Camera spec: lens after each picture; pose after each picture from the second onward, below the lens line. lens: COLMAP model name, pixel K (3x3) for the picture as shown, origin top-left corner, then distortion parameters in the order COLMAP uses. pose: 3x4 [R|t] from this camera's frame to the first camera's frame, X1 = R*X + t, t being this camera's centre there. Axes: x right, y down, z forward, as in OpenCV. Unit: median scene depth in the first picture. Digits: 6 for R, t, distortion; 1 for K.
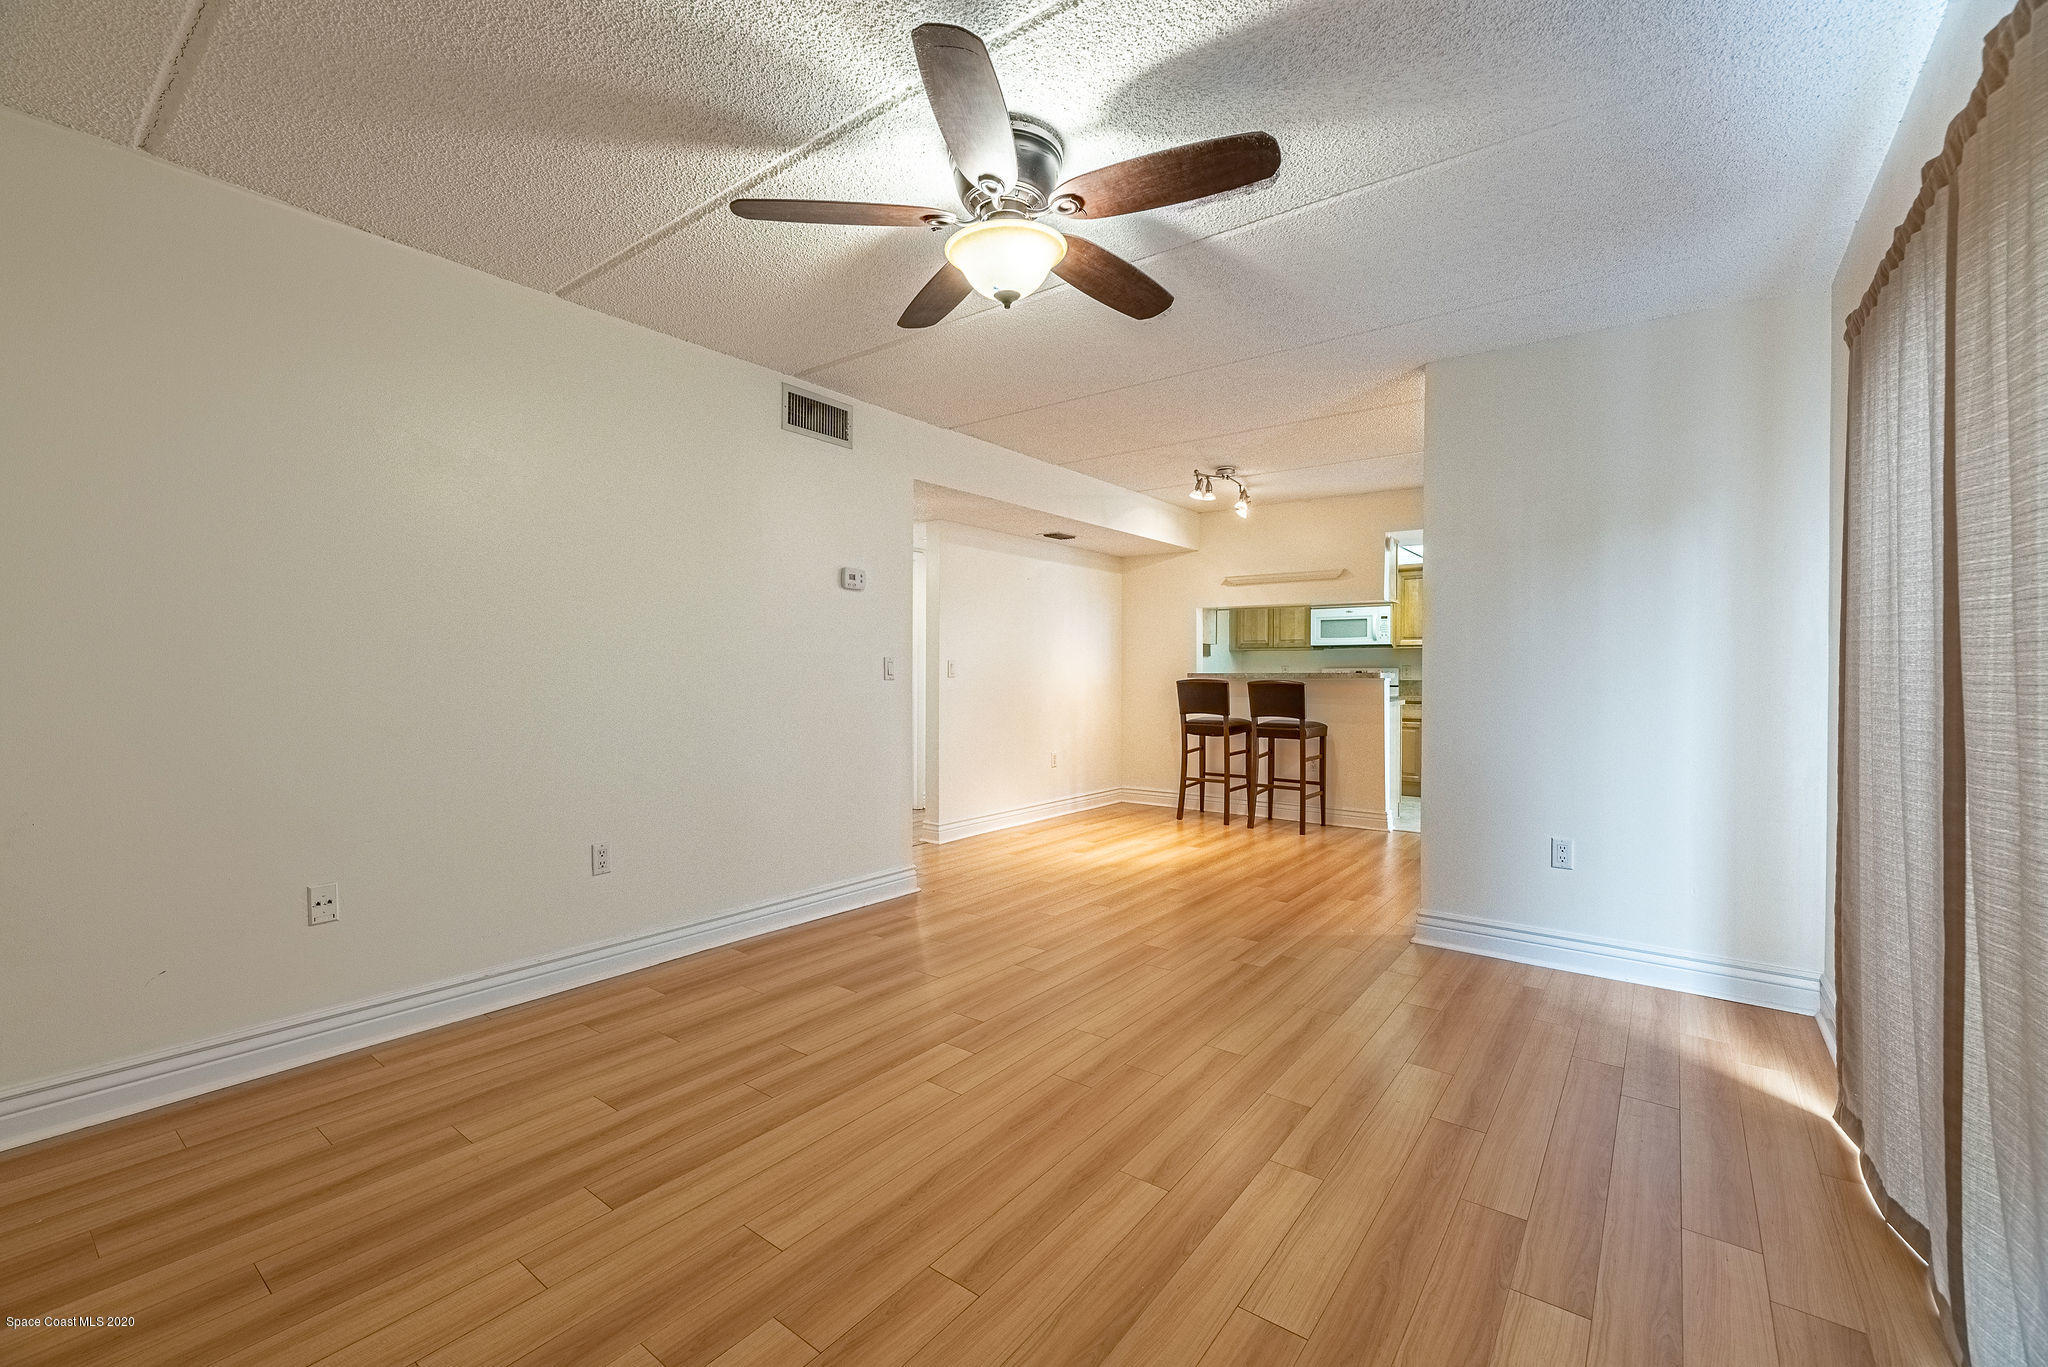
lens RADIAL K [[852.6, 0, 1010.6], [0, 852.6, 677.3], [0, 0, 1]] dist [-0.000159, -0.000143]
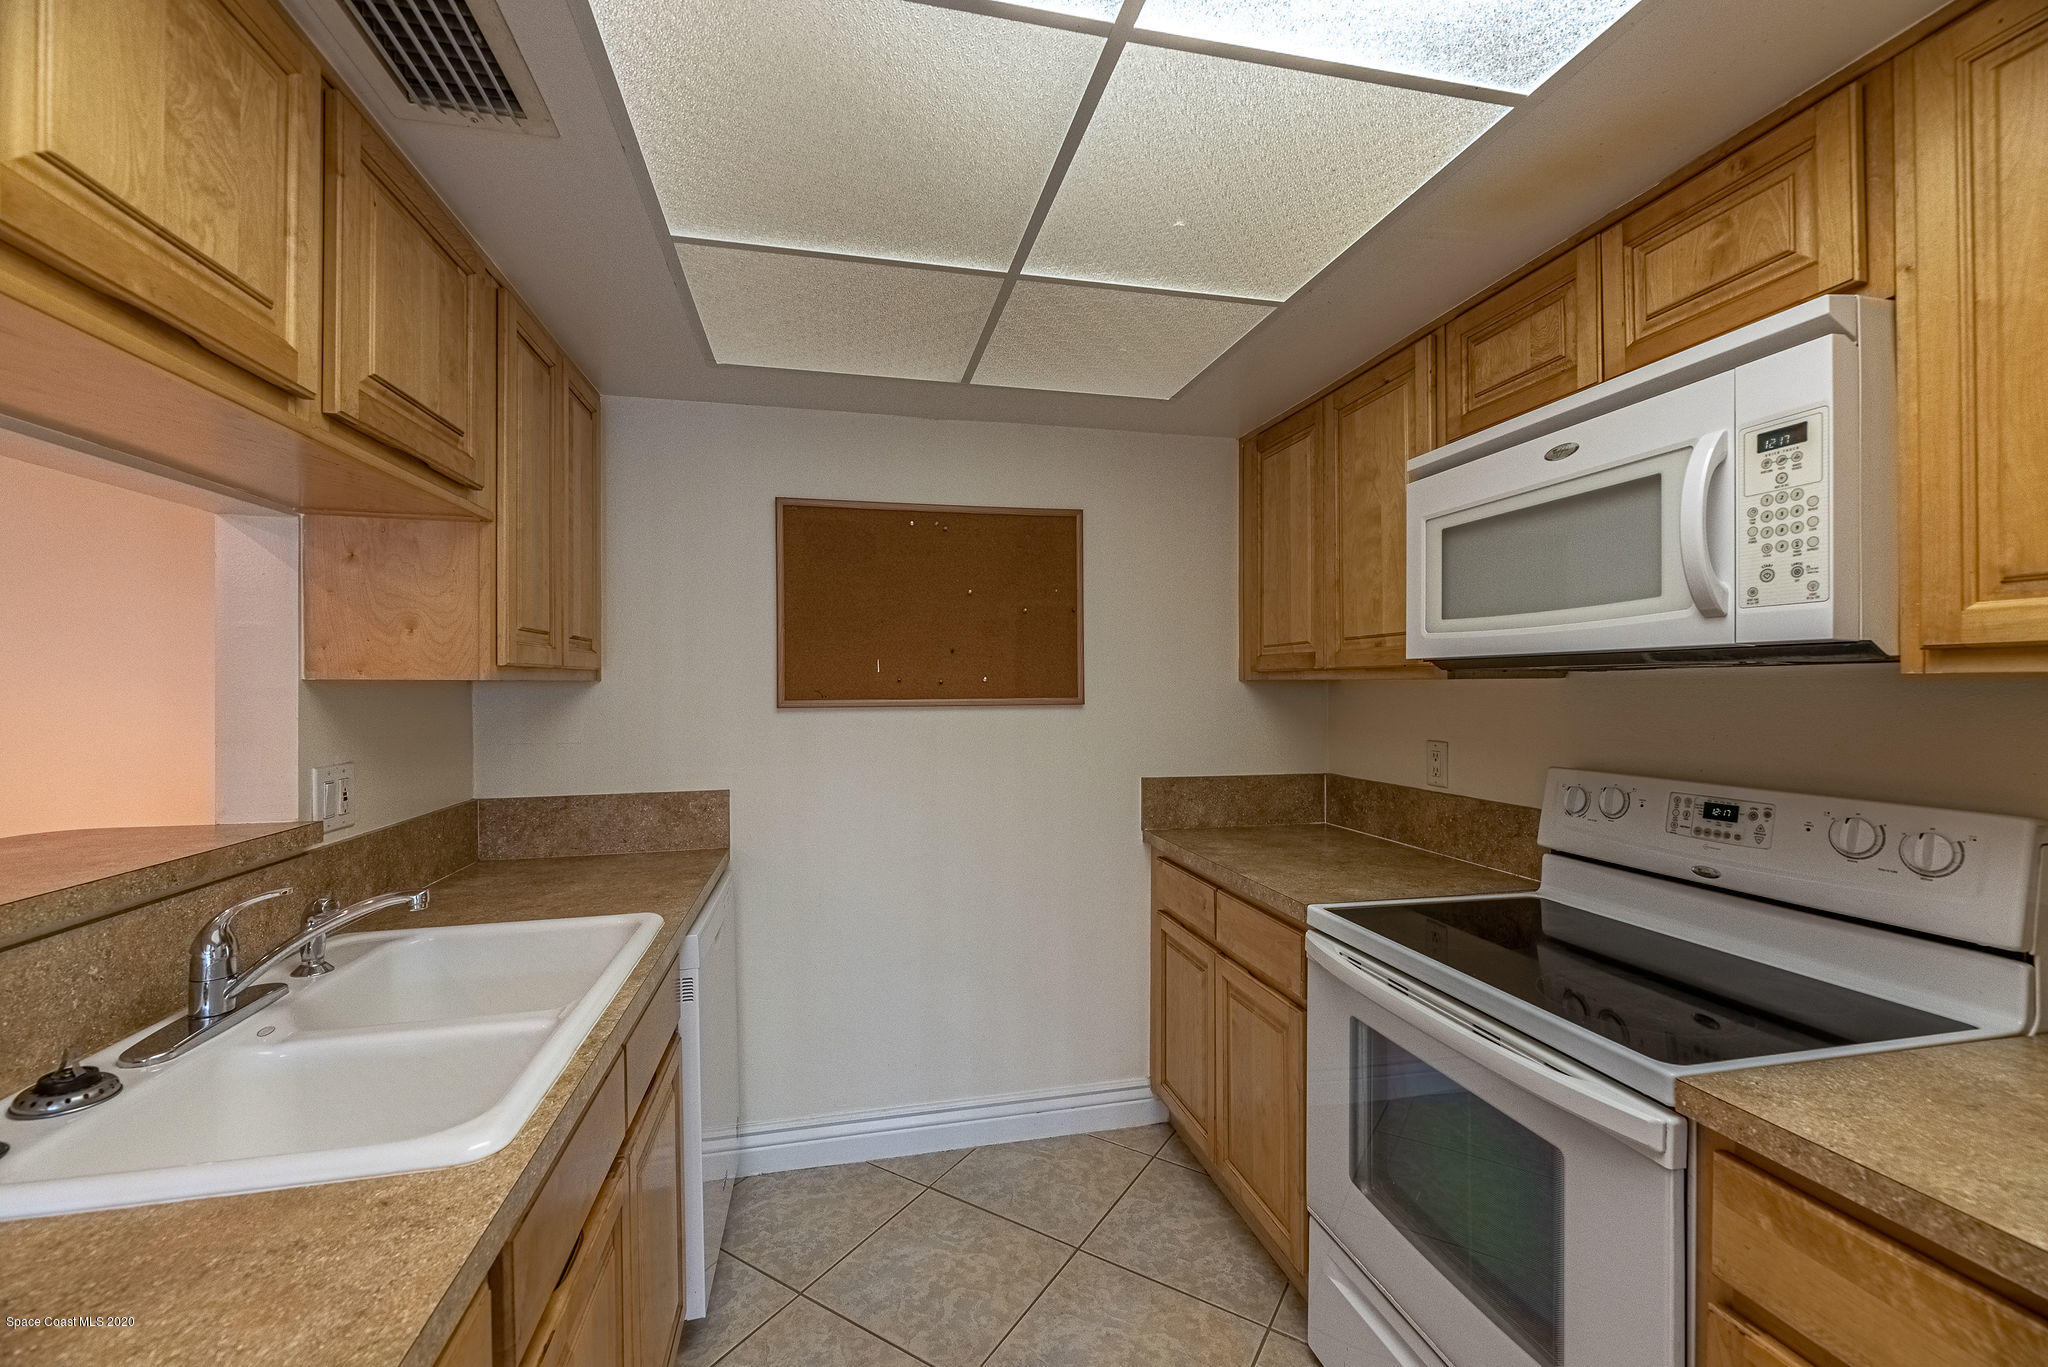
lens RADIAL K [[831.2, 0, 1022.8], [0, 831.2, 686.0], [0, 0, 1]] dist [-0.000502, -0.000408]
pose [[0.773758, -0.004487, -0.633466, 0.949683], [0.000897, 0.999982, -0.005986, -0.069612], [0.633481, 0.004063, 0.773748, 1.834976]]
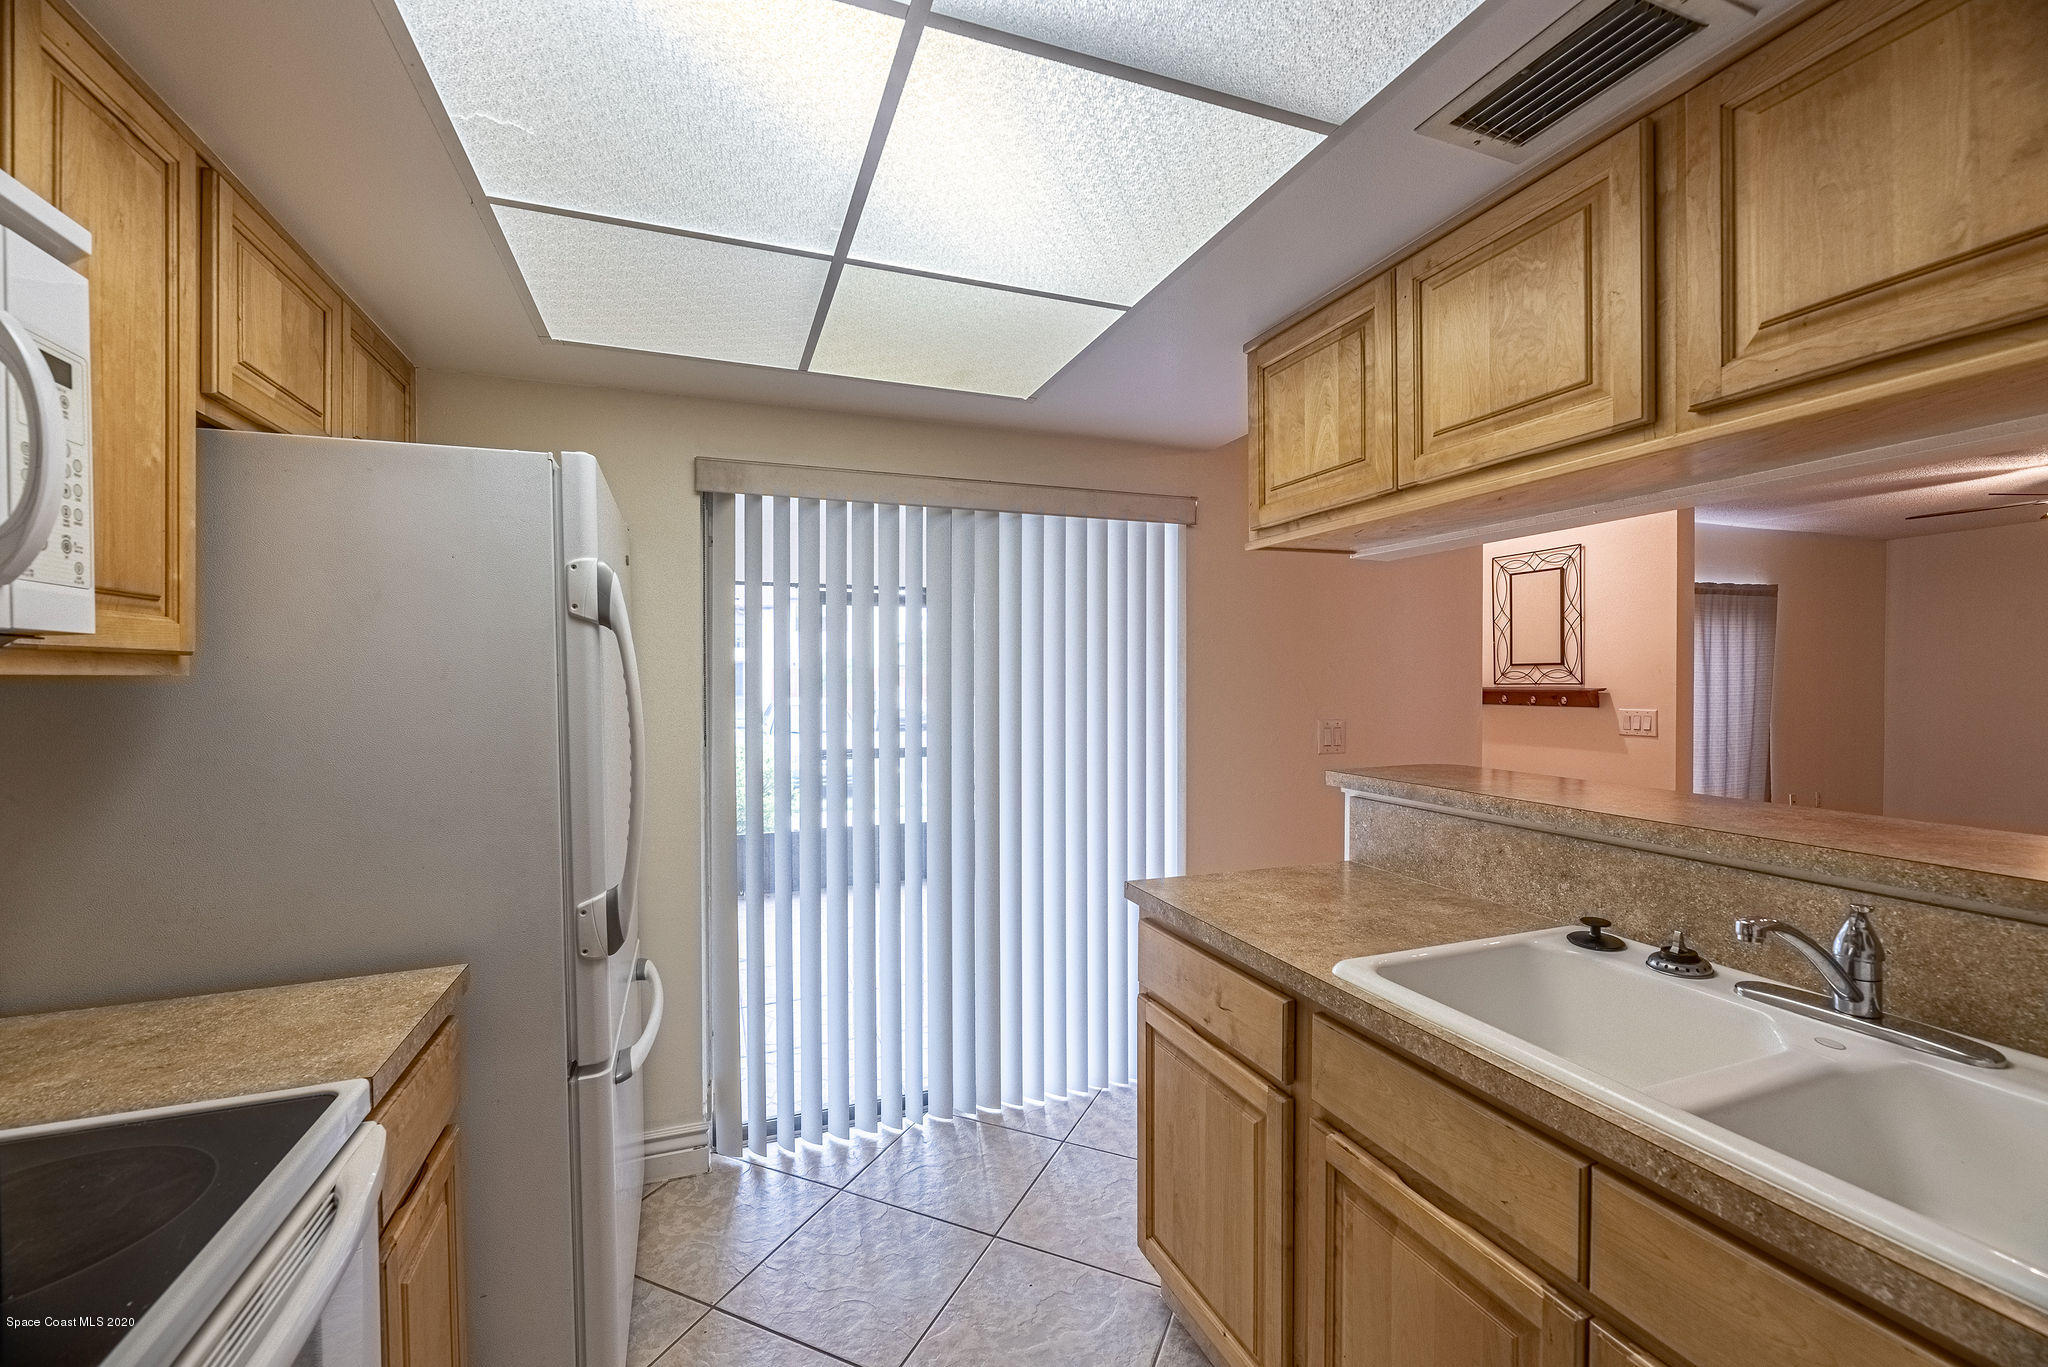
lens RADIAL K [[831.2, 0, 1022.8], [0, 831.2, 686.0], [0, 0, 1]] dist [-0.000502, -0.000408]
pose [[-0.852282, -0.002886, 0.523075, 0.641093], [0.005174, 0.999889, 0.013946, -0.073324], [-0.523058, 0.014592, -0.852172, 2.266980]]
